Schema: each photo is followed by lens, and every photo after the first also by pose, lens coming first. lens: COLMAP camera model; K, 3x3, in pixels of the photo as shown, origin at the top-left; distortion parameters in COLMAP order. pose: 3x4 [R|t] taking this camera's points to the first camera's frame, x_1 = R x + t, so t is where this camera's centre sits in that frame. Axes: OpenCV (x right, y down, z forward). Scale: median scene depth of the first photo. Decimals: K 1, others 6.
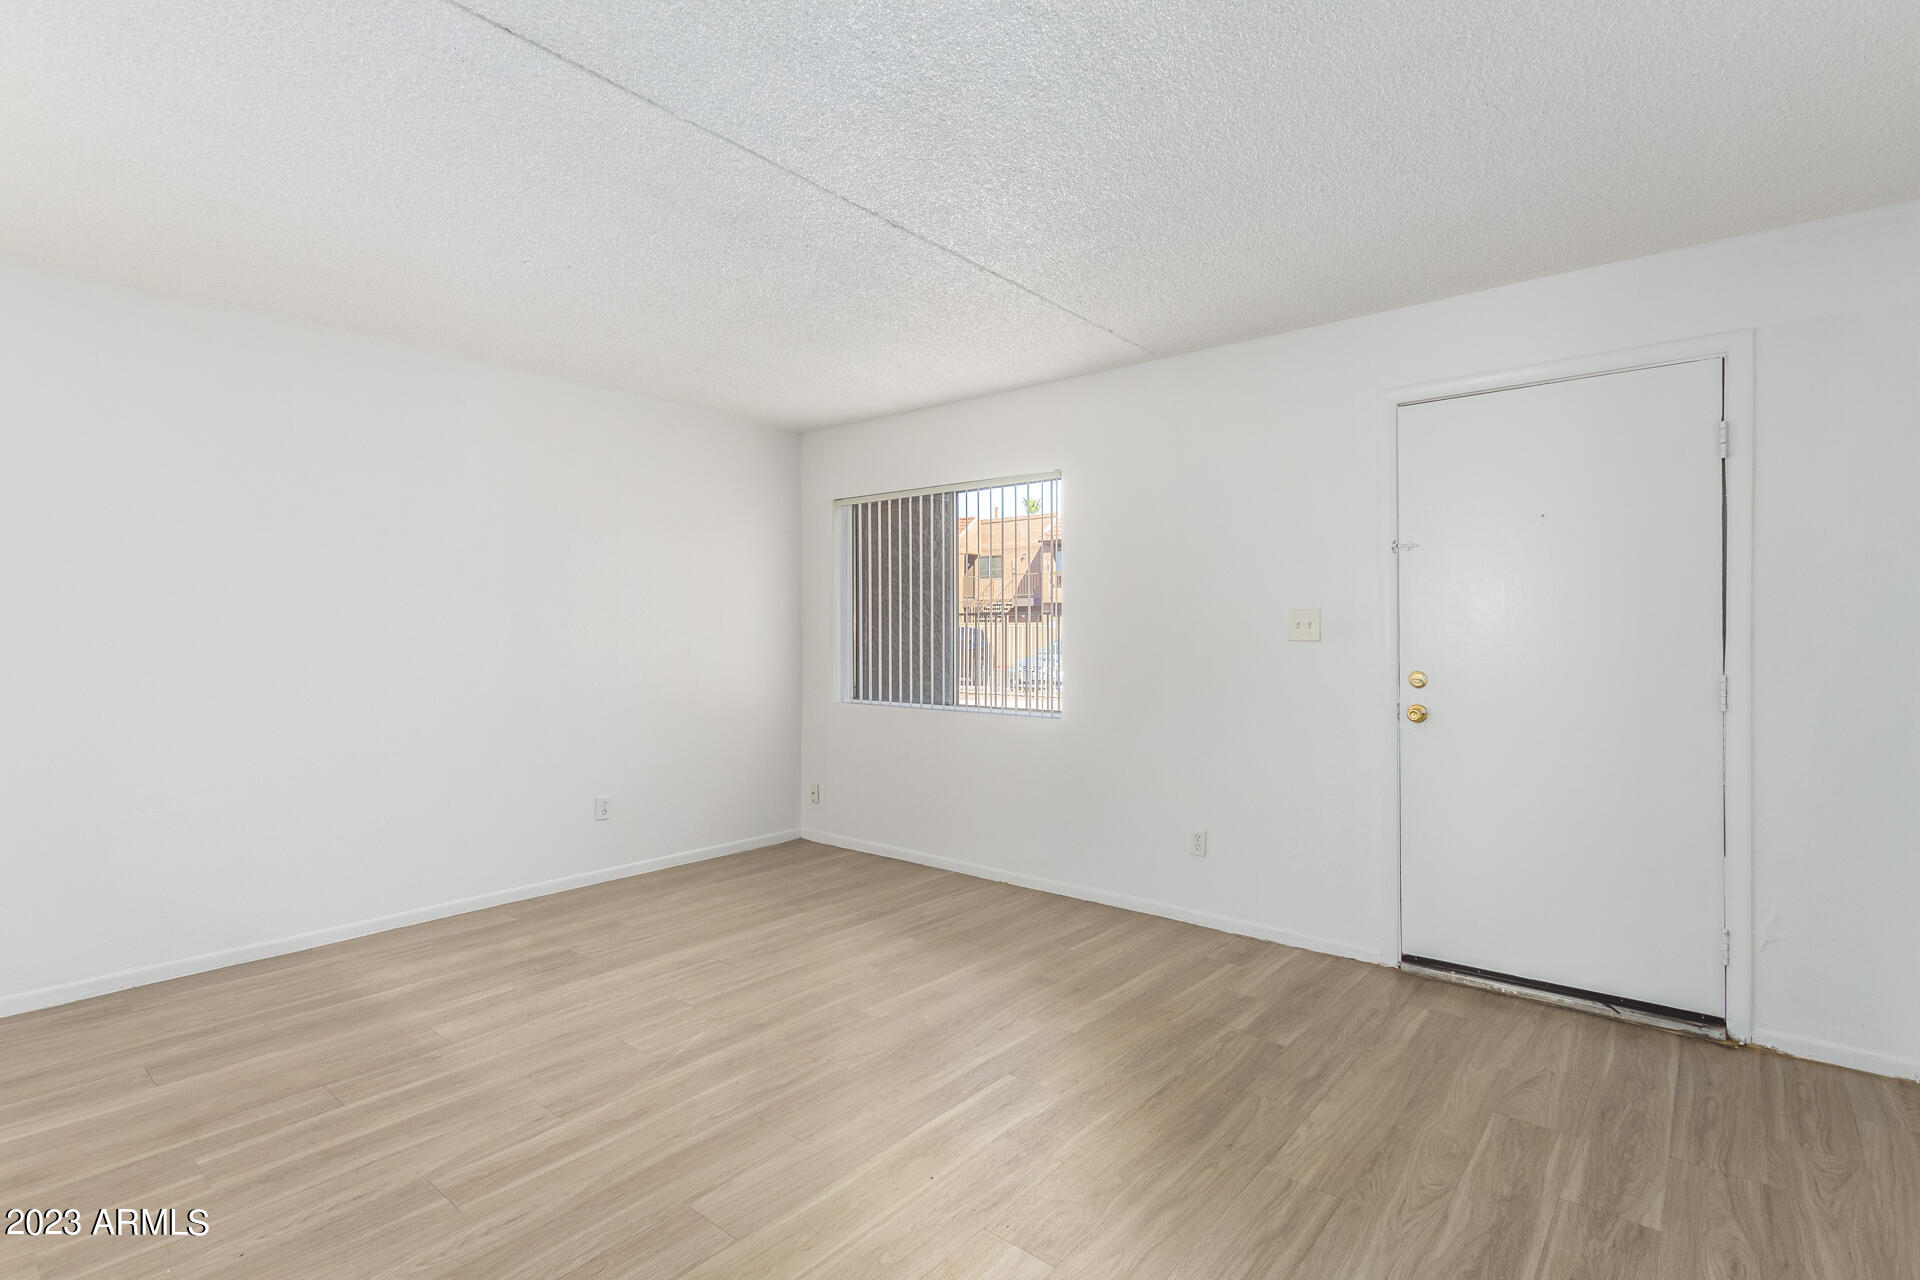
lens RADIAL K [[898.7, 0, 970.3], [0, 898.7, 645.4], [0, 0, 1]] dist [0.012687, -0.001417]
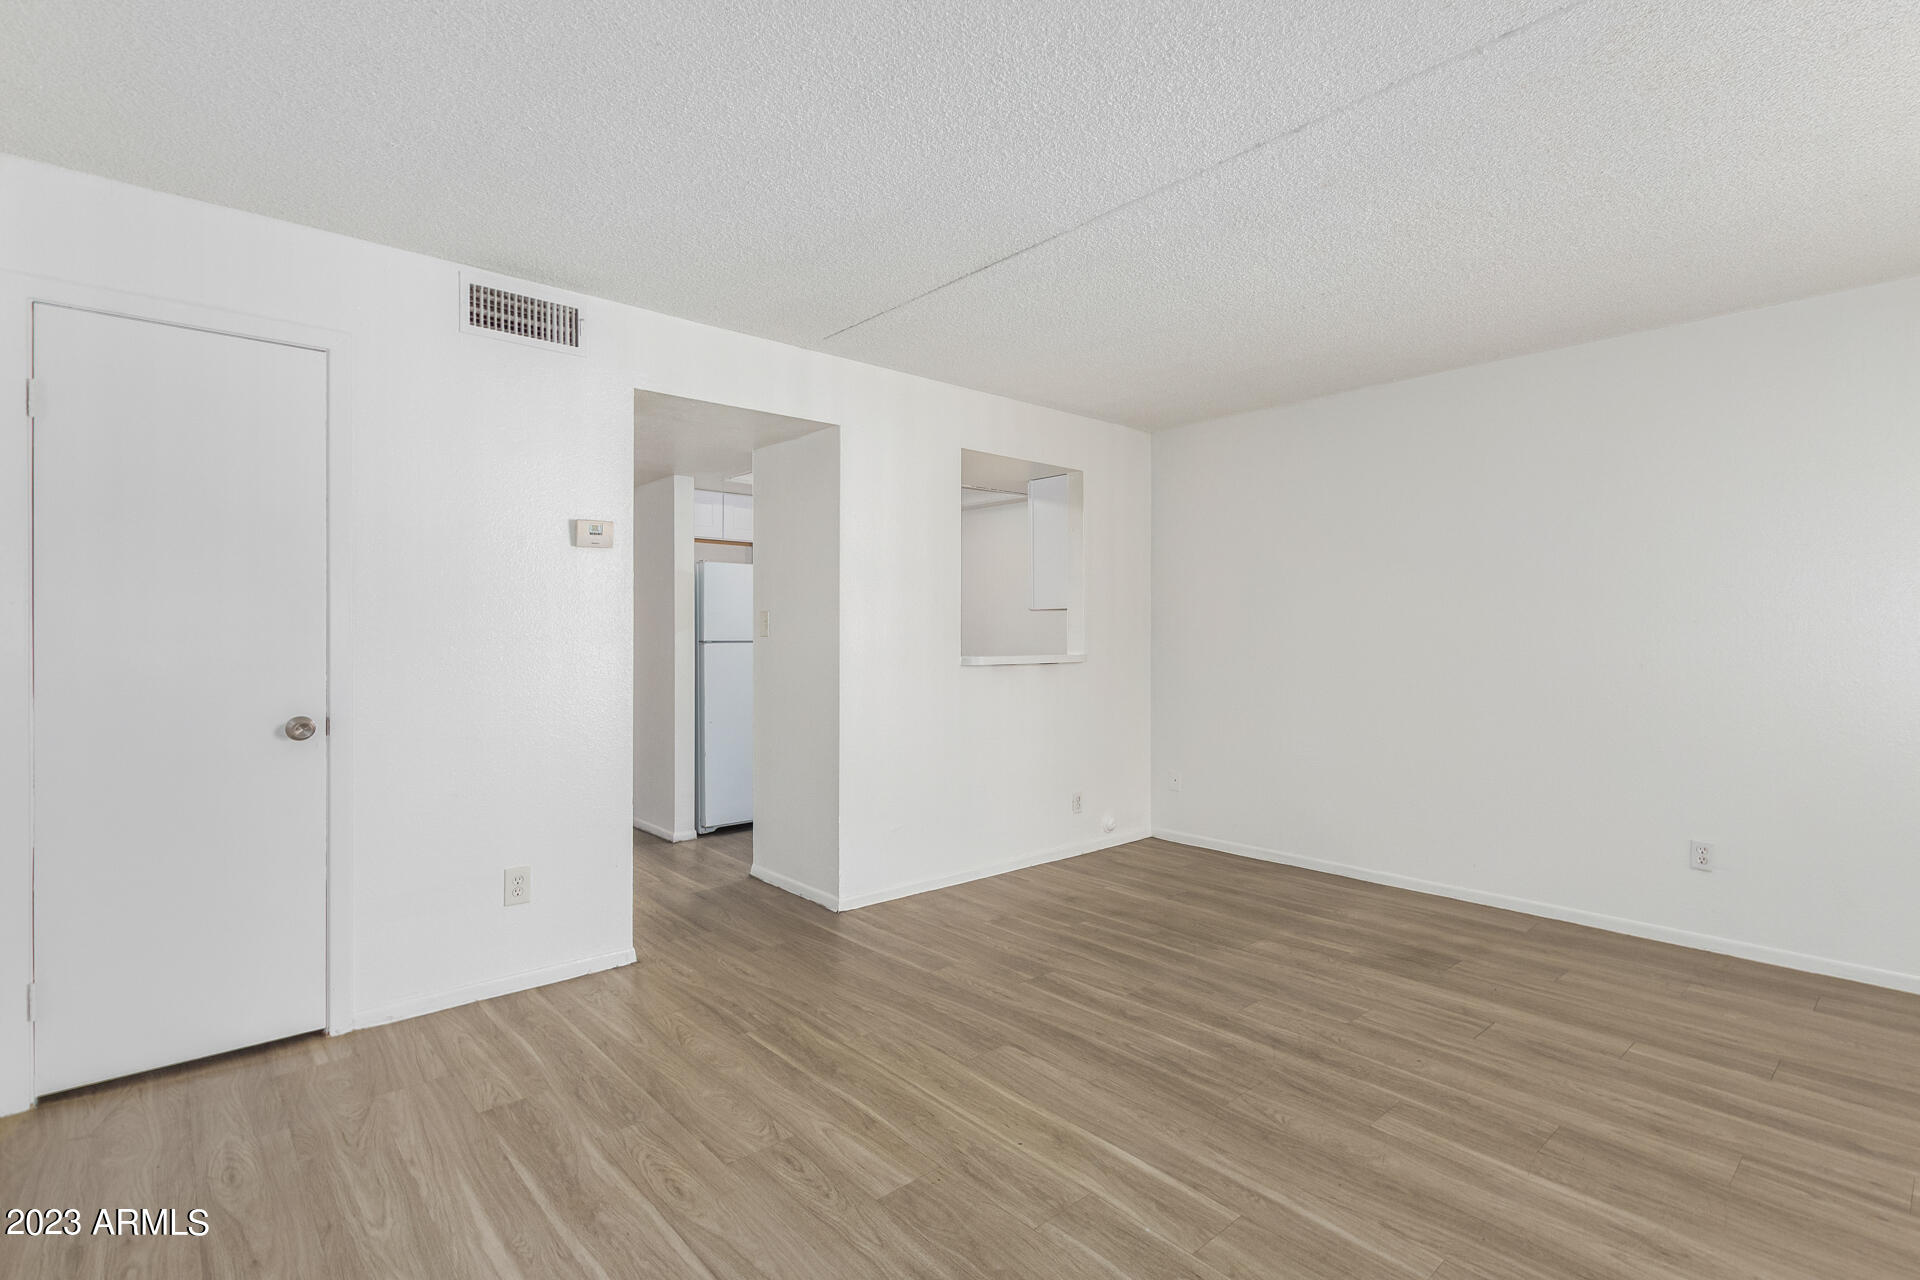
lens RADIAL K [[912.9, 0, 977.5], [0, 912.9, 643.5], [0, 0, 1]] dist [0.006217, -0.000754]
pose [[-0.142470, 0.011864, -0.989728, 0.709610], [-0.012518, 0.999827, 0.013787, -0.004280], [0.989720, 0.014353, -0.142297, 0.767713]]
